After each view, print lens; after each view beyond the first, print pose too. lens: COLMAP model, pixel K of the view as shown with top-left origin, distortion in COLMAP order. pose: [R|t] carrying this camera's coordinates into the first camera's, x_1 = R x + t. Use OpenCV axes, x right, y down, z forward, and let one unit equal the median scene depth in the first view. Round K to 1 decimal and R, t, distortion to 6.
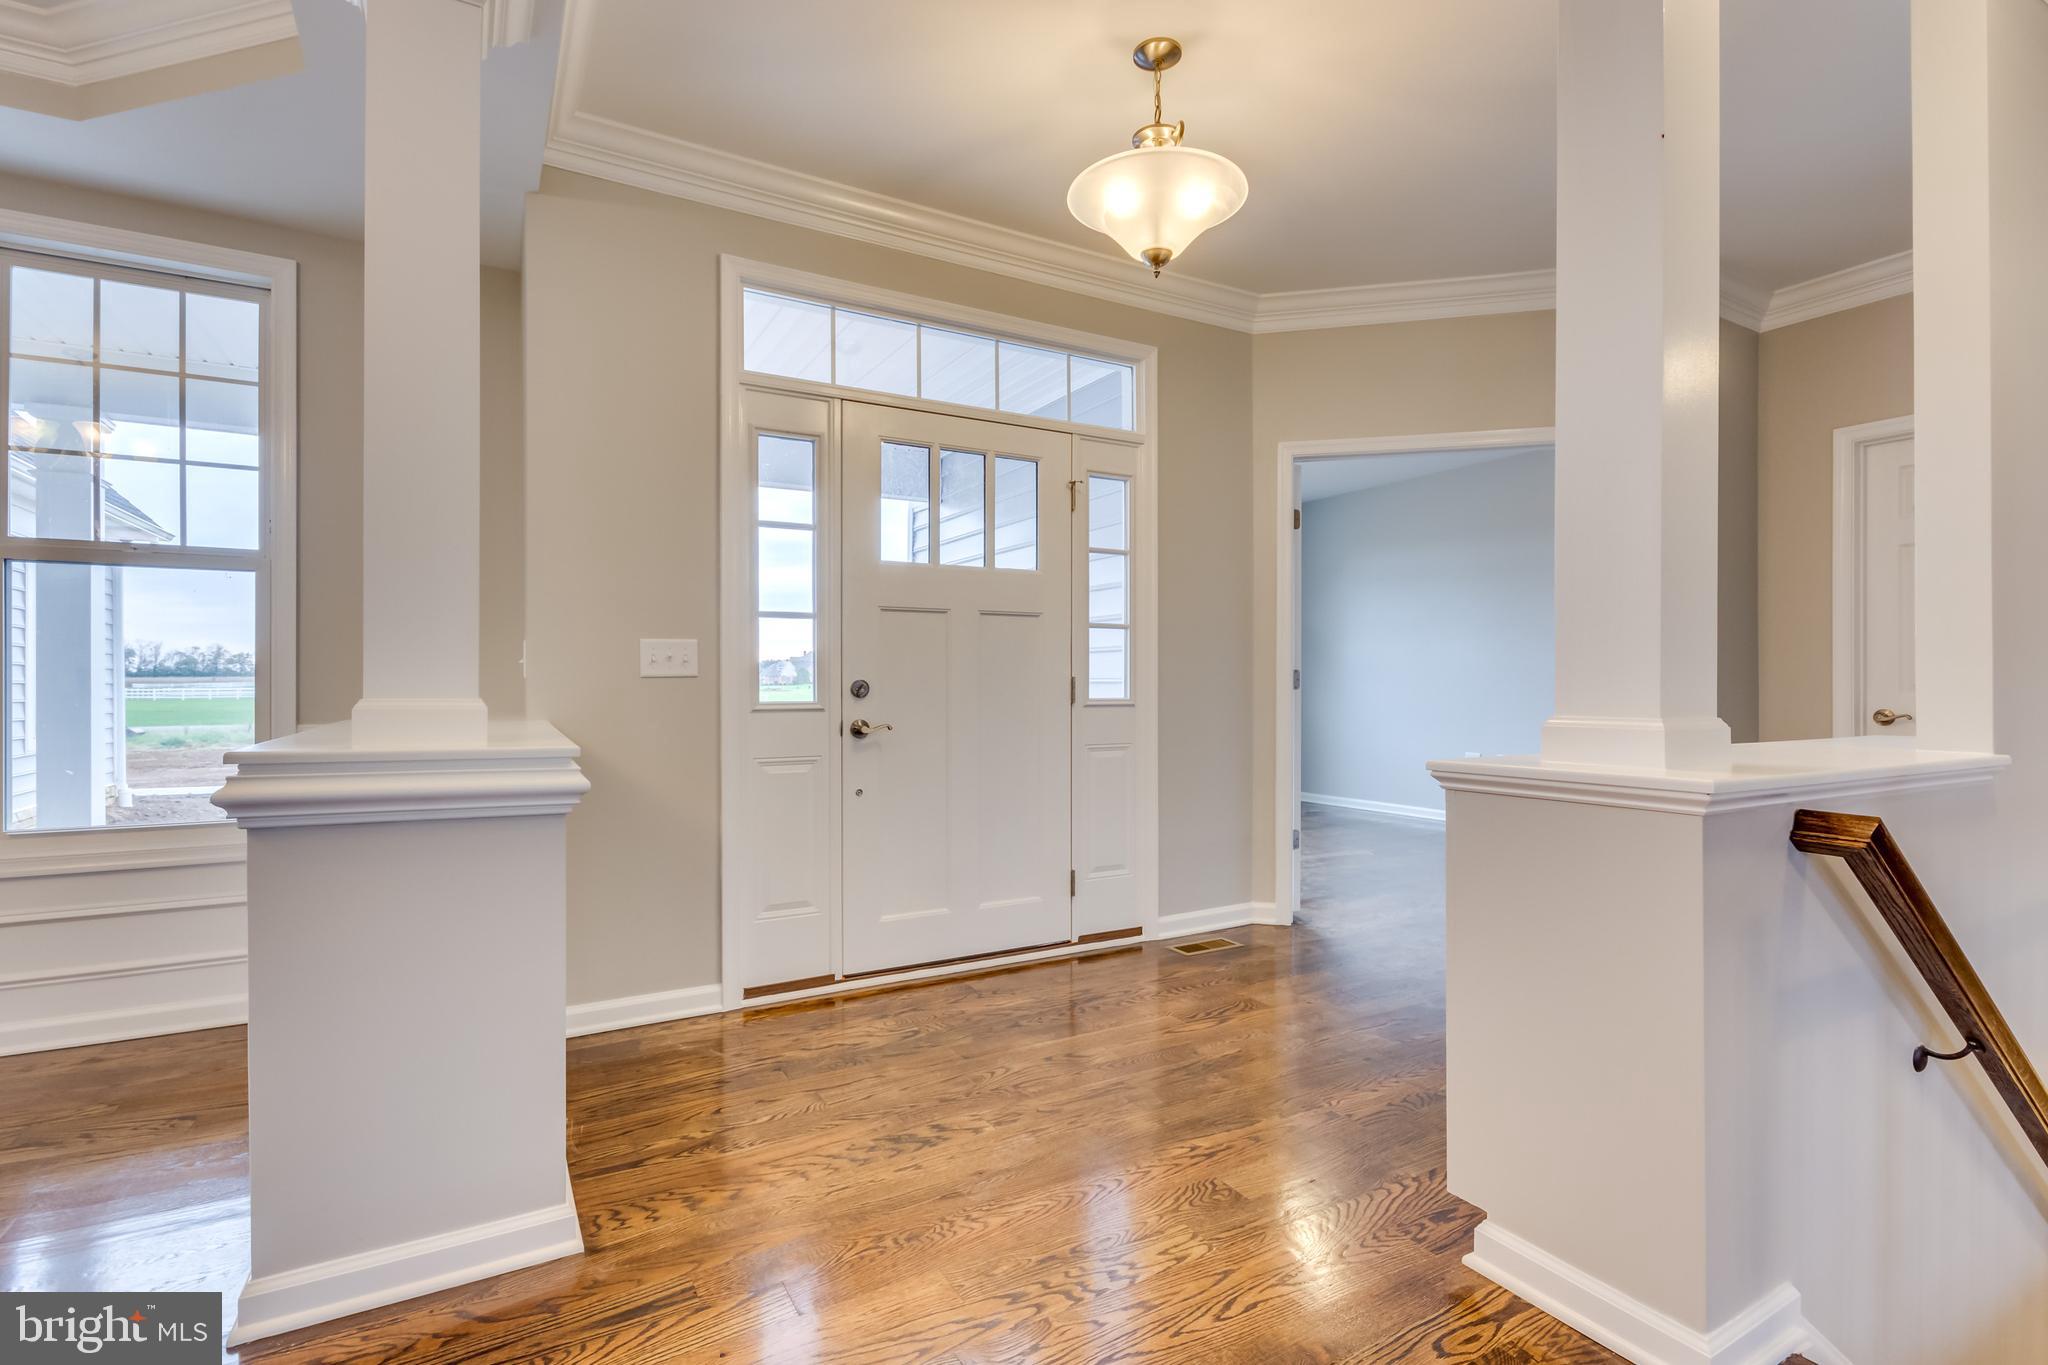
lens RADIAL K [[947.1, 0, 1023.9], [0, 947.1, 698.5], [0, 0, 1]] dist [0.003465, -0.000855]
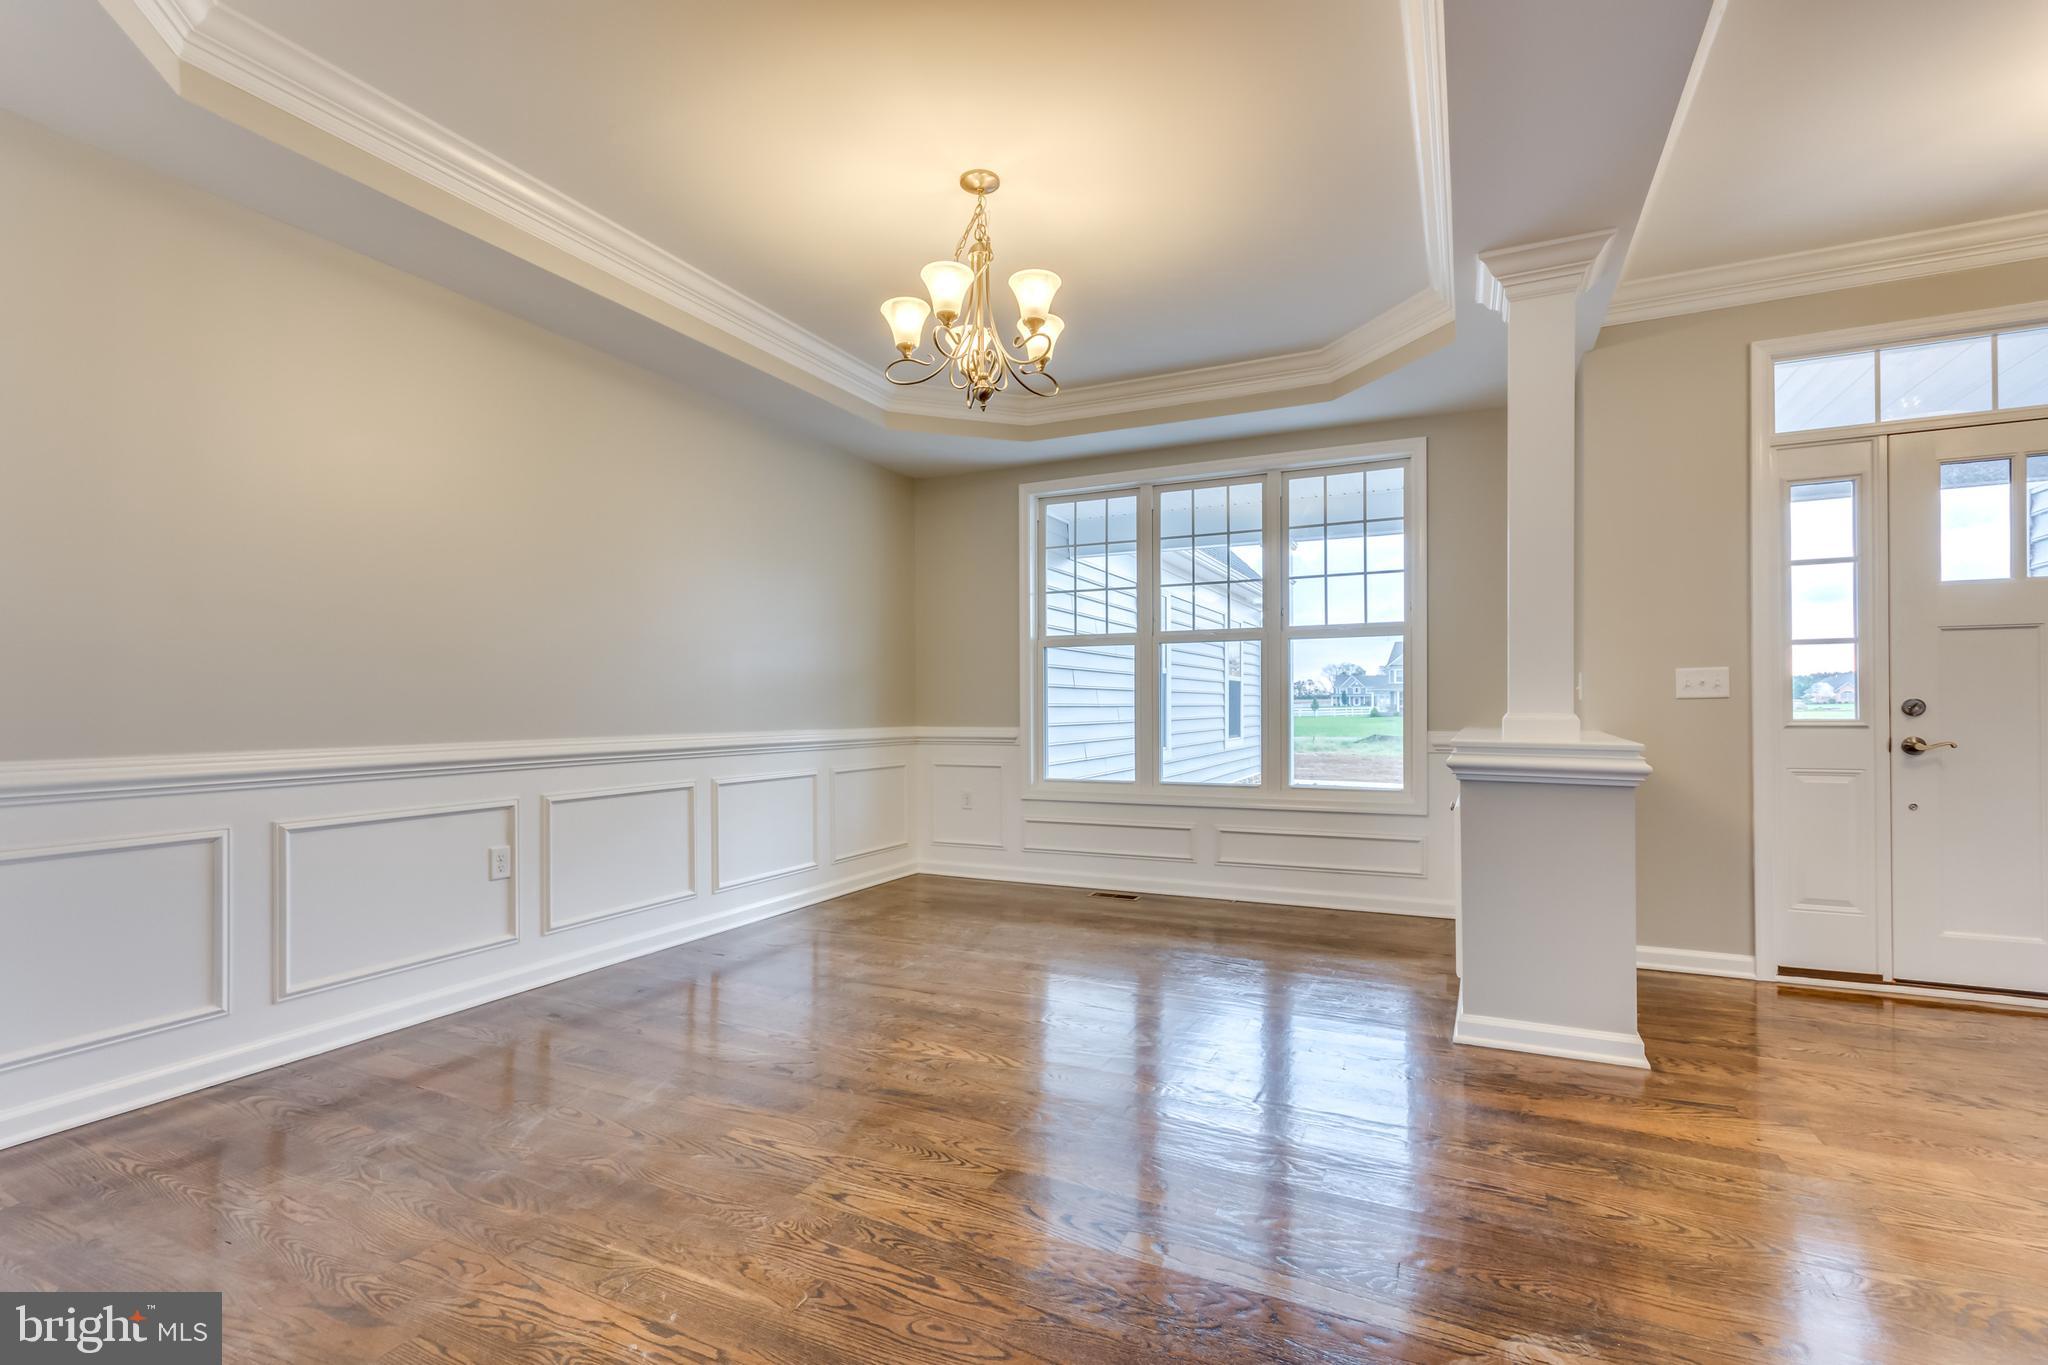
lens RADIAL K [[947.1, 0, 1023.9], [0, 947.1, 698.5], [0, 0, 1]] dist [0.003465, -0.000855]
pose [[0.572145, -0.009961, -0.820092, 0.134241], [-0.007602, 0.999819, -0.017448, 0.006042], [0.820117, 0.016217, 0.571965, -0.432924]]
